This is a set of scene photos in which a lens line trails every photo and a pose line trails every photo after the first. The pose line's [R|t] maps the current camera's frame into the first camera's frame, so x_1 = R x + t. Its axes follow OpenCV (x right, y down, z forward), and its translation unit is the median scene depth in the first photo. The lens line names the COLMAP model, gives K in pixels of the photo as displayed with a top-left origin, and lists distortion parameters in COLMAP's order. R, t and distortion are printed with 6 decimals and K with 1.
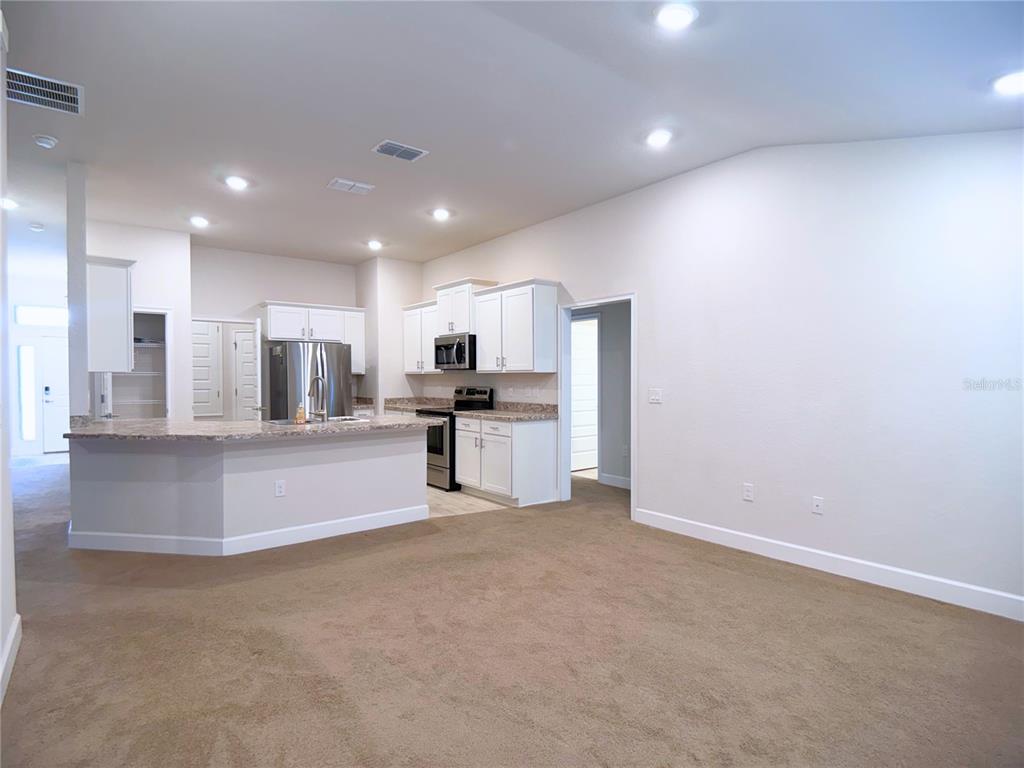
lens RADIAL K [[539.3, 0, 513.5], [0, 539.3, 378.6], [0, 0, 1]] dist [-0.002861, -0.002934]
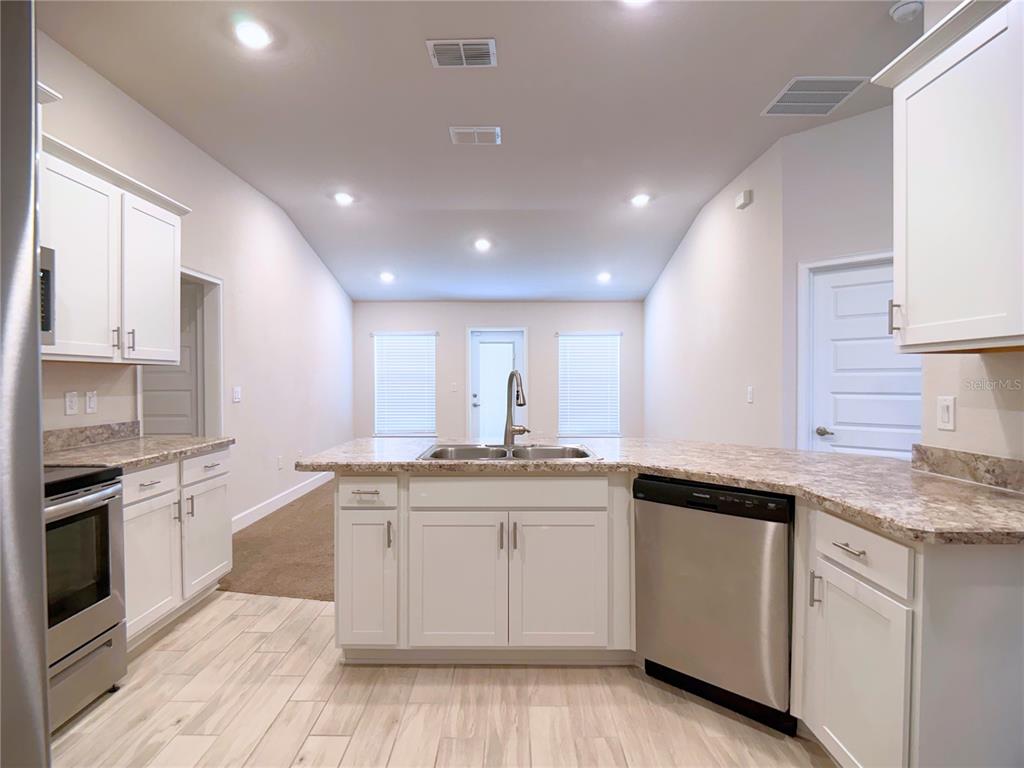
lens RADIAL K [[539.3, 0, 508.3], [0, 539.3, 387.3], [0, 0, 1]] dist [-0.002861, -0.002934]
pose [[-0.777313, -0.005617, 0.629089, -0.520756], [0.005564, 0.999860, 0.015803, 0.004818], [-0.629090, 0.015784, -0.777172, 1.052660]]
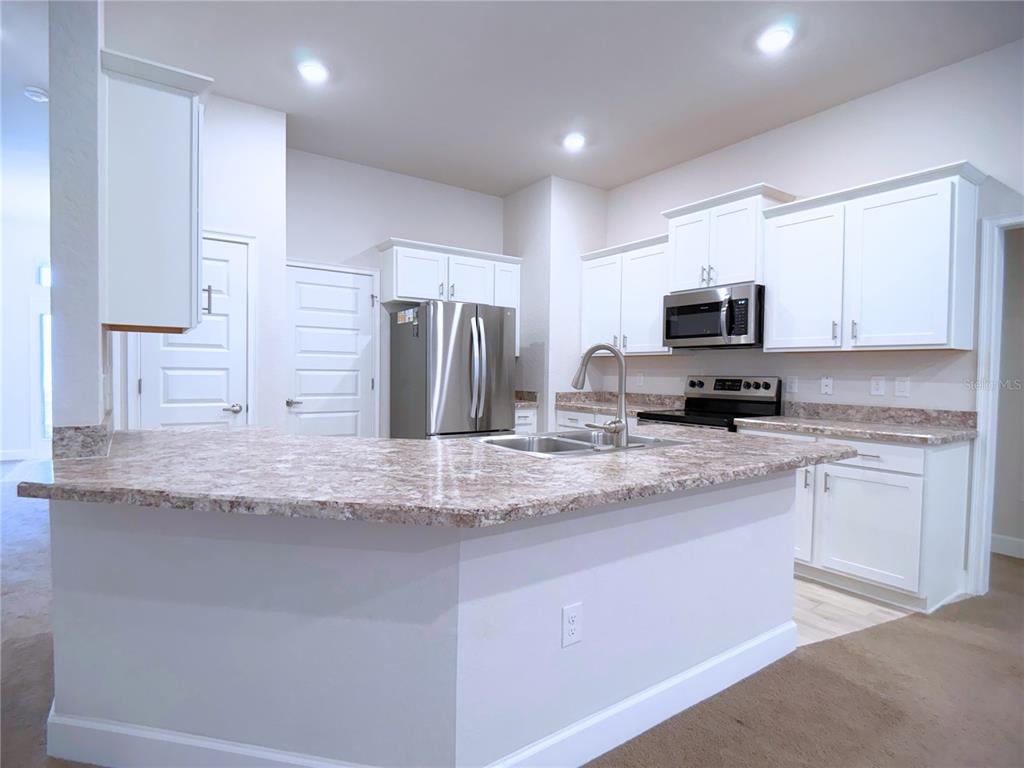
lens RADIAL K [[539.3, 0, 508.1], [0, 539.3, 389.0], [0, 0, 1]] dist [-0.002861, -0.002934]
pose [[0.996607, 0.017828, -0.080352, -0.287029], [-0.015500, 0.999444, 0.029508, 0.015895], [0.080833, -0.028163, 0.996330, 0.393245]]
